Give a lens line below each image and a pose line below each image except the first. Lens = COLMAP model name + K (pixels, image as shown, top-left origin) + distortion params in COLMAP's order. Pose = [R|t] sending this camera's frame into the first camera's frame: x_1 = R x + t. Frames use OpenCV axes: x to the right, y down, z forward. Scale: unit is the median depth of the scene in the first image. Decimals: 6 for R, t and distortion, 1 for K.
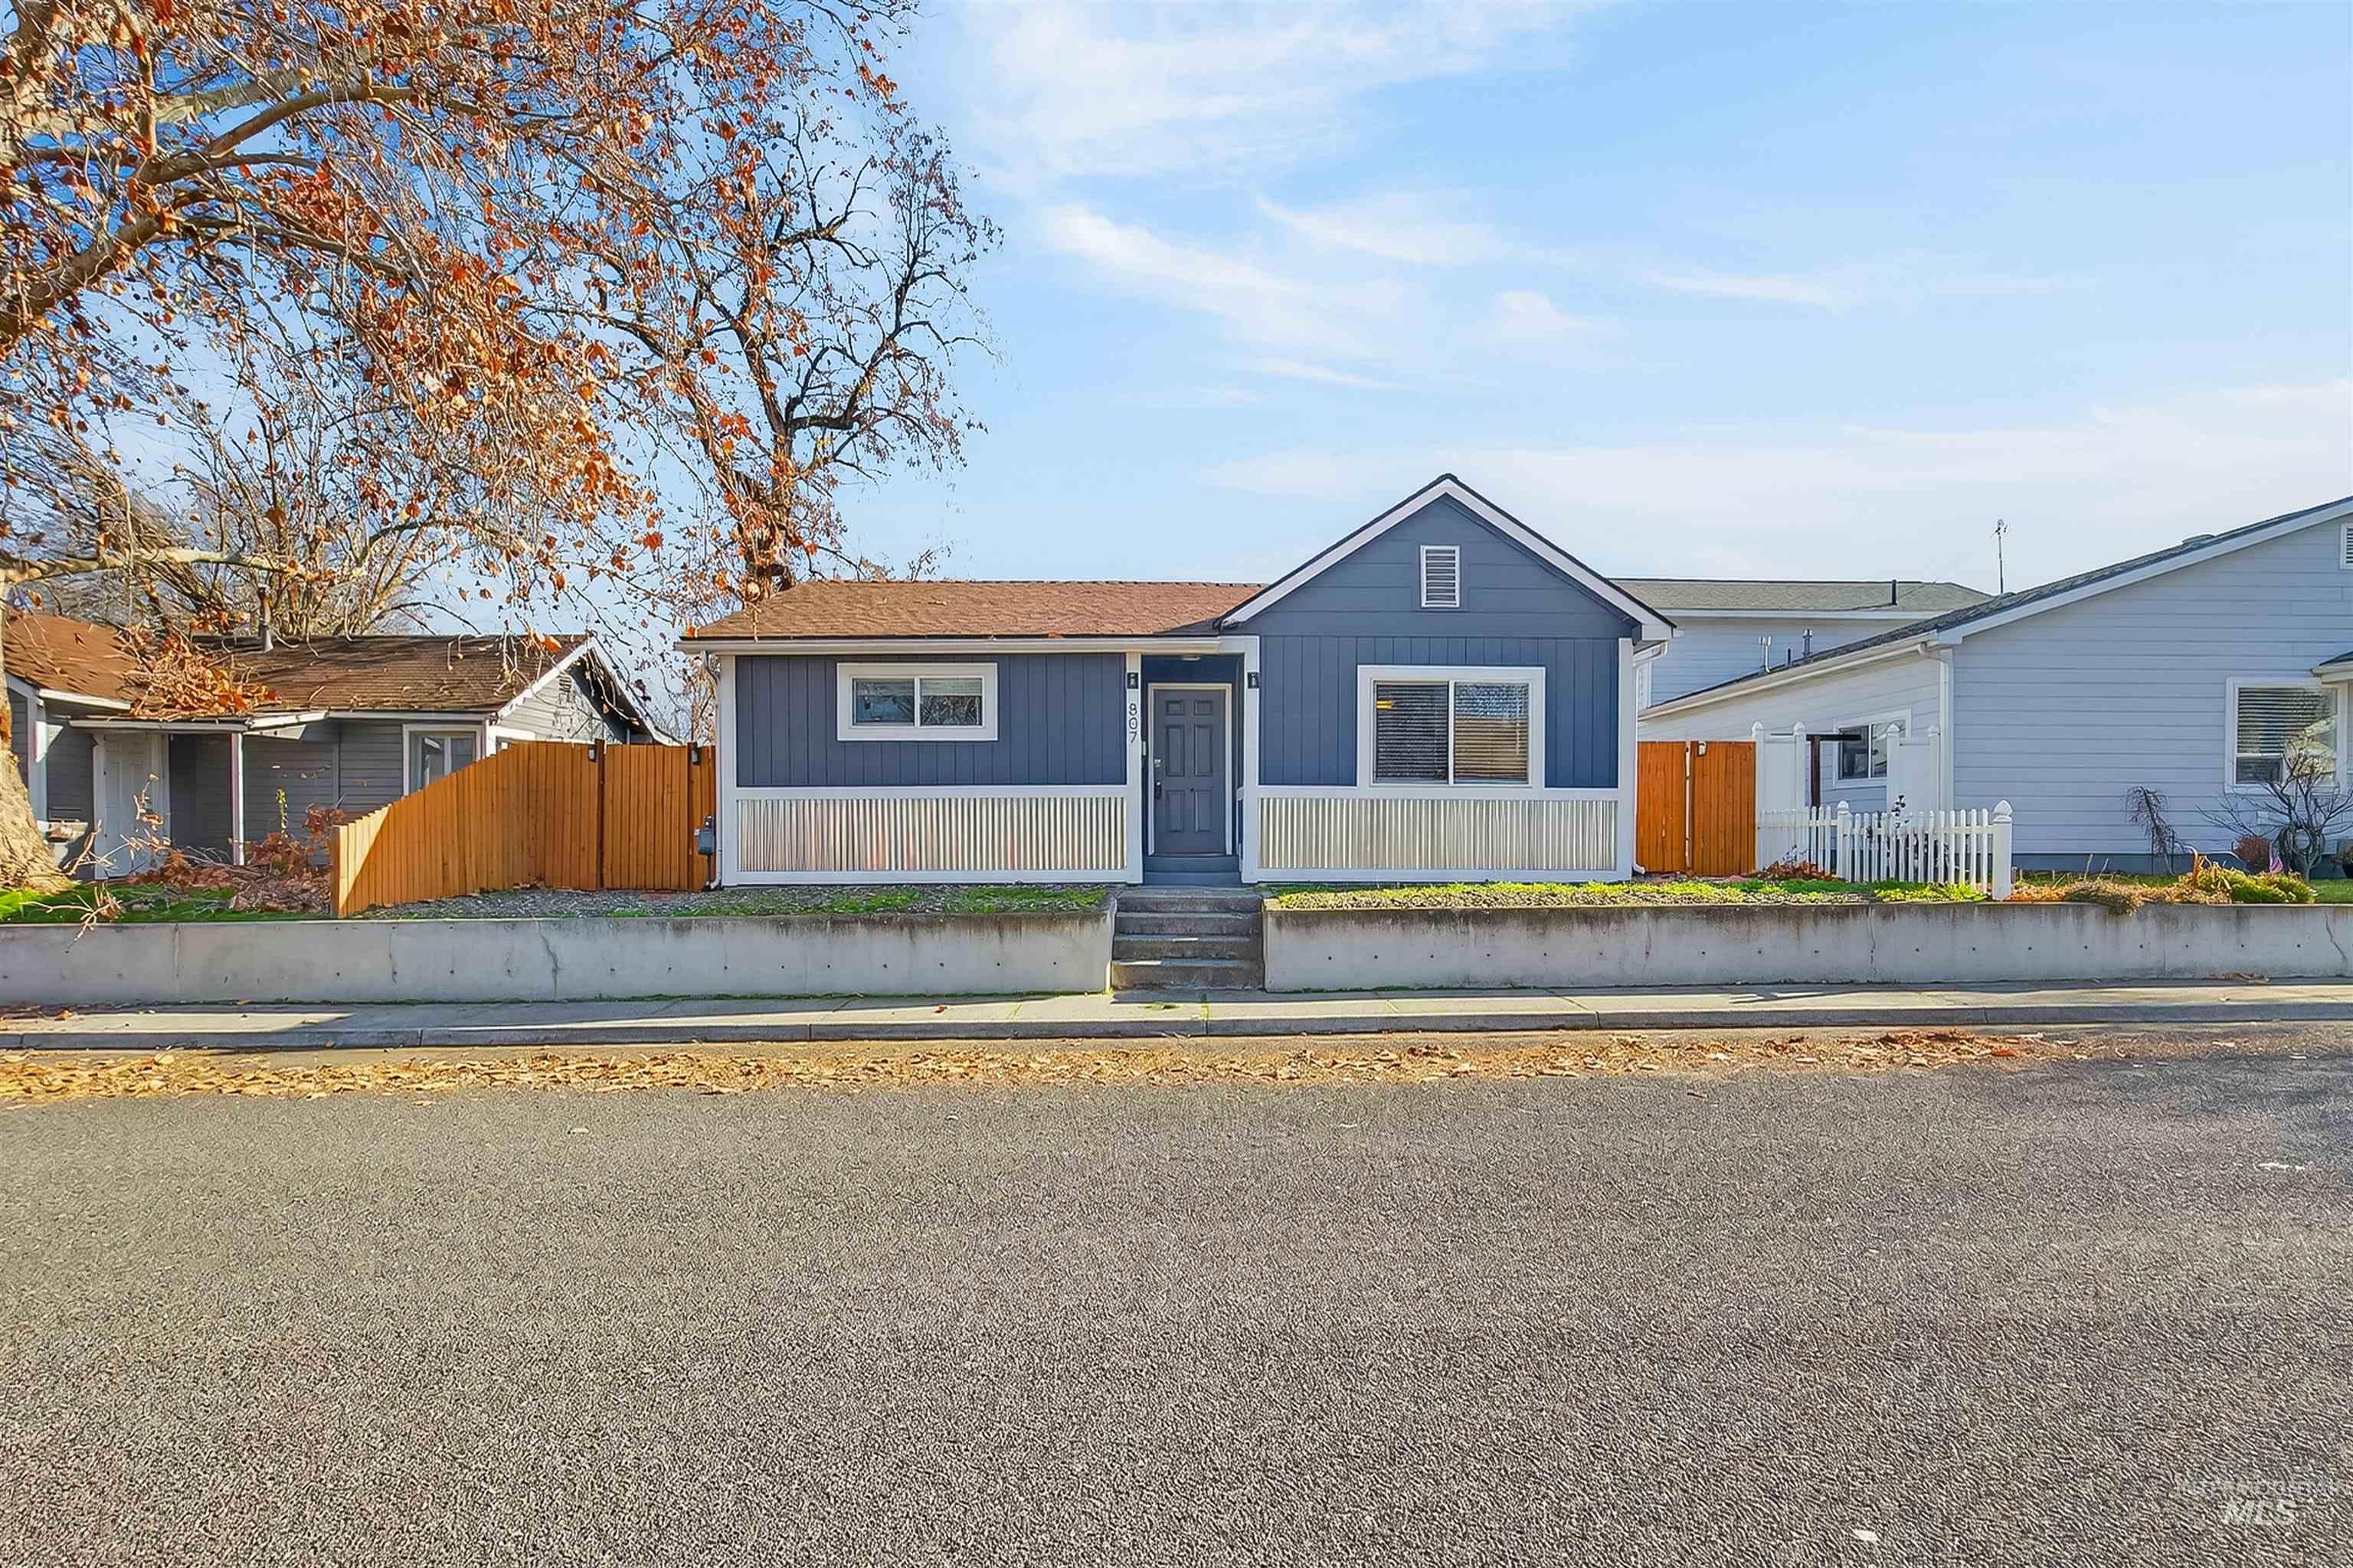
lens RADIAL K [[1198.5, 0, 1176.2], [0, 1198.5, 843.3], [0, 0, 1]] dist [0.001810, 0.000152]
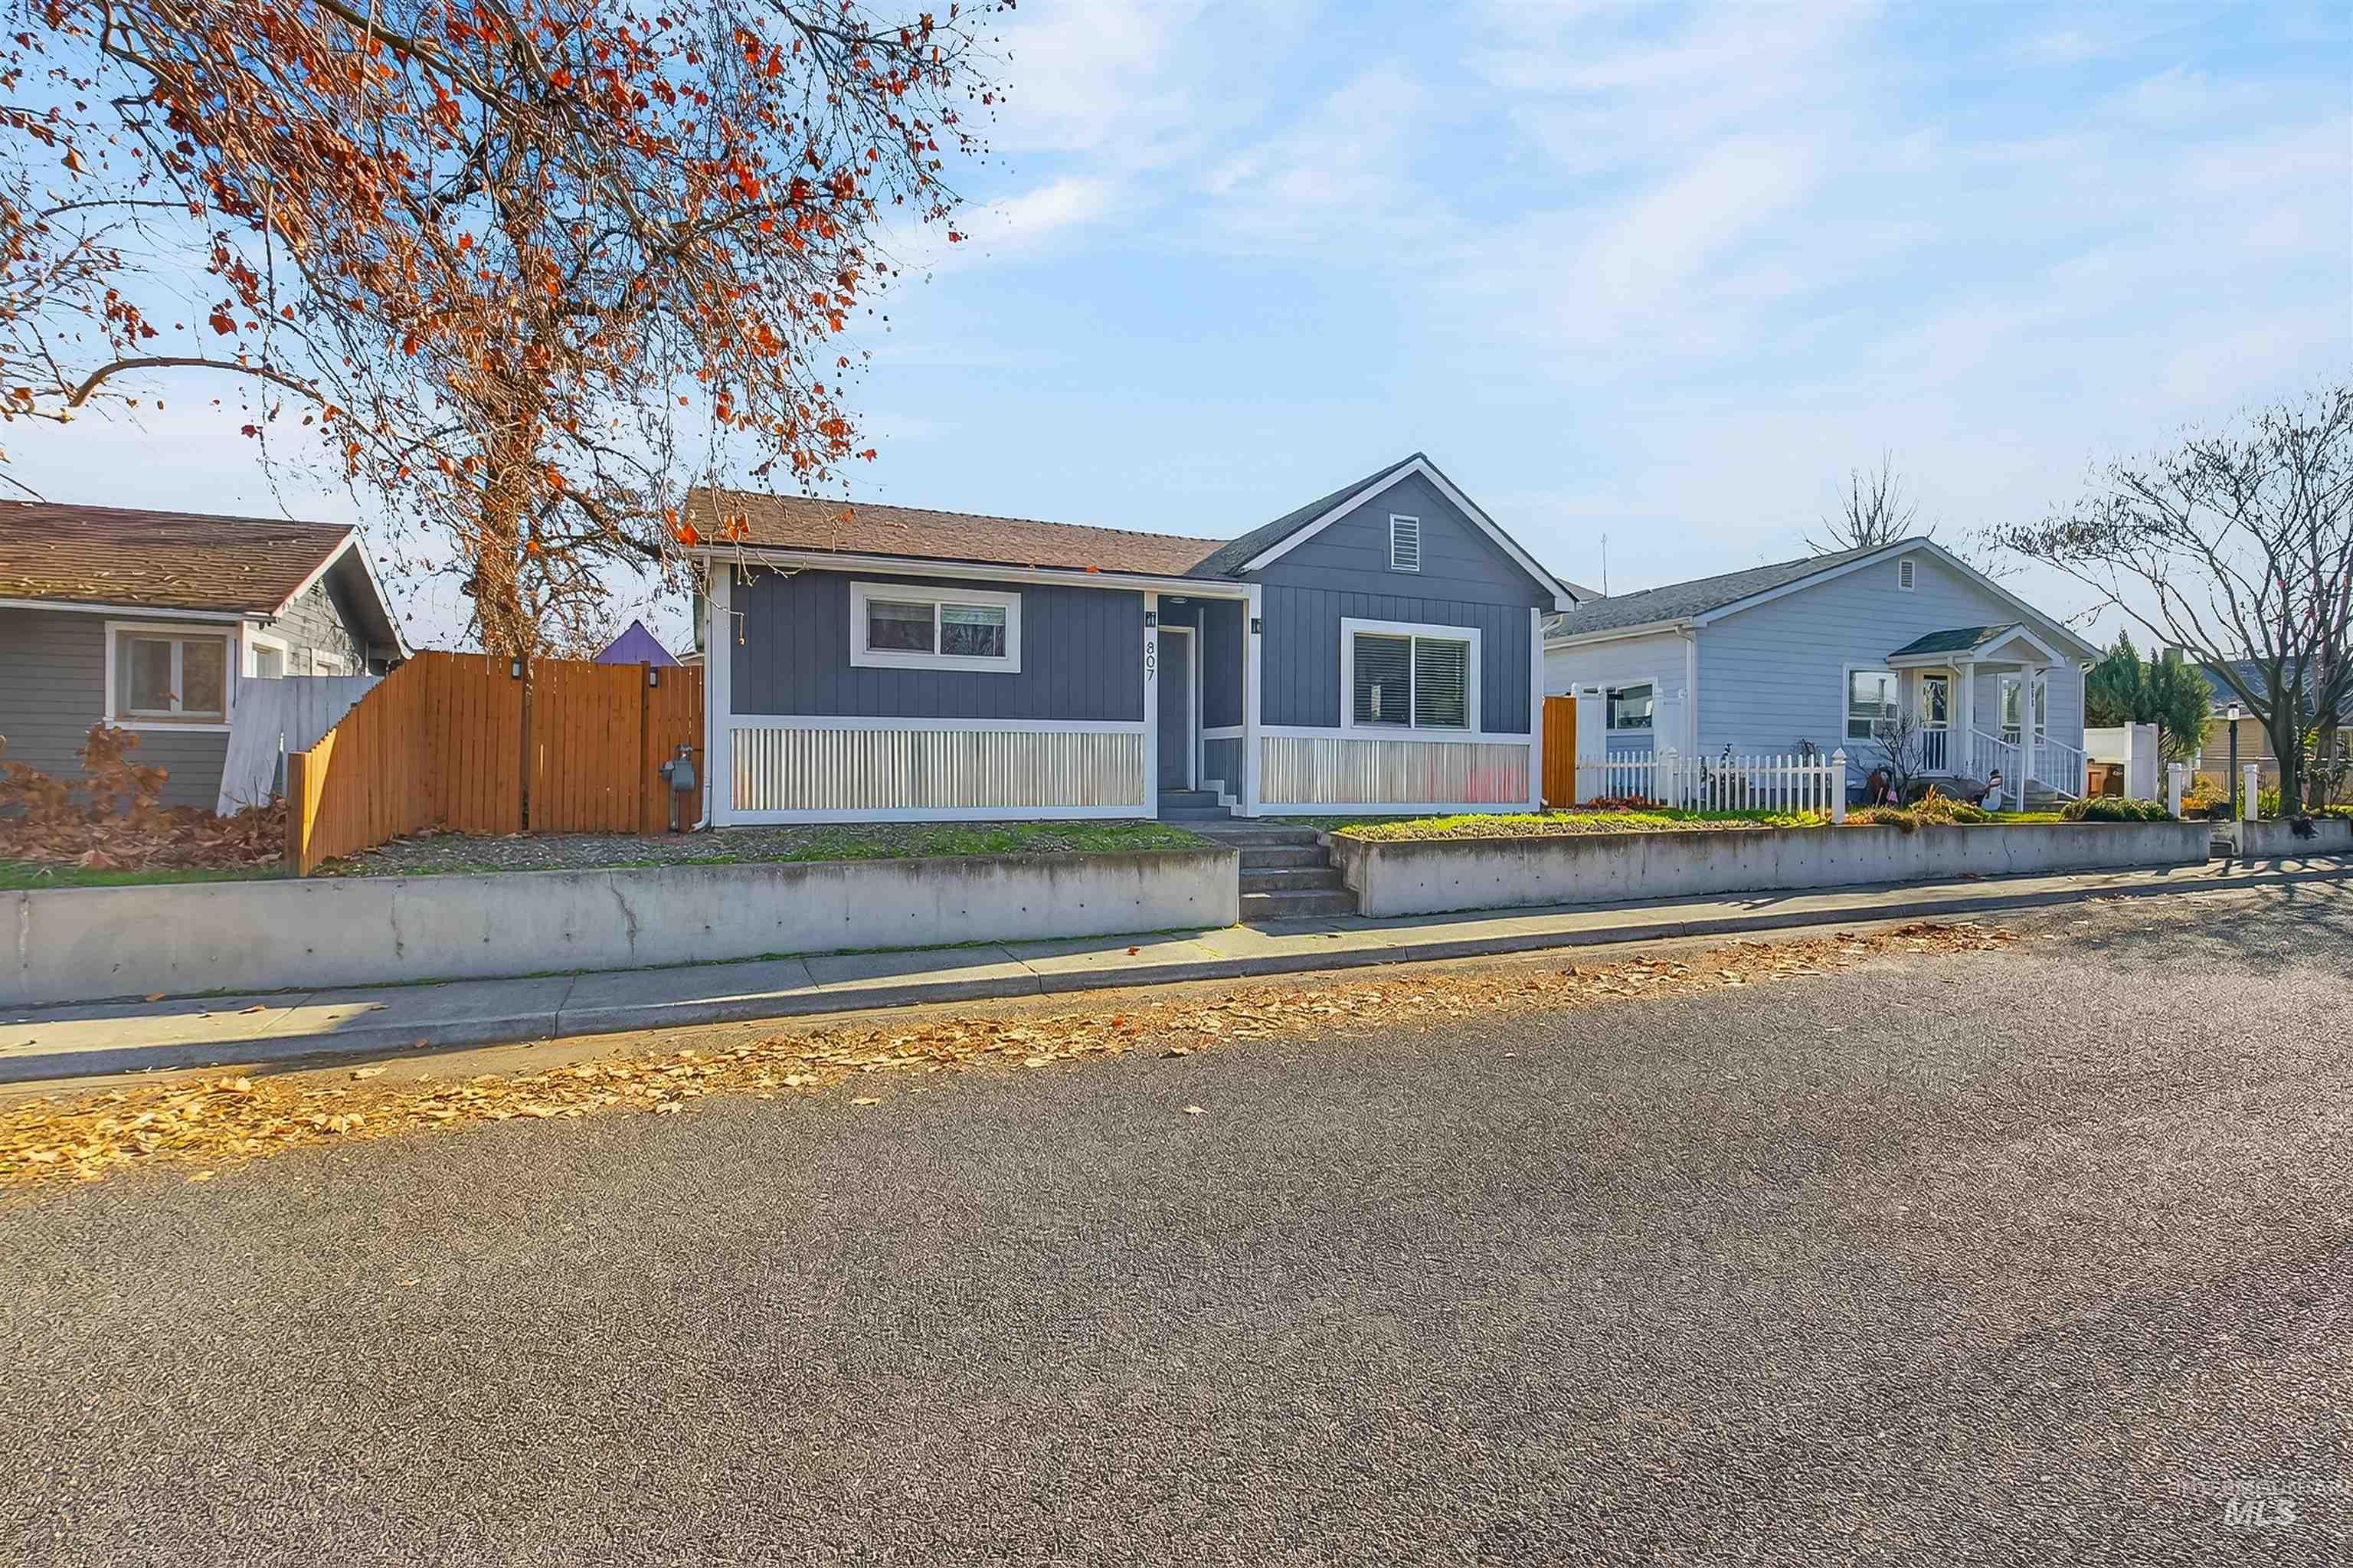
lens RADIAL K [[1103.8, 0, 1179.8], [0, 1103.8, 768.8], [0, 0, 1]] dist [-0.000582, 0.000225]
pose [[0.925168, 0.006034, 0.379511, -0.368897], [-0.002043, 0.999938, -0.010918, 0.001311], [-0.379554, 0.009326, 0.925123, 0.124587]]
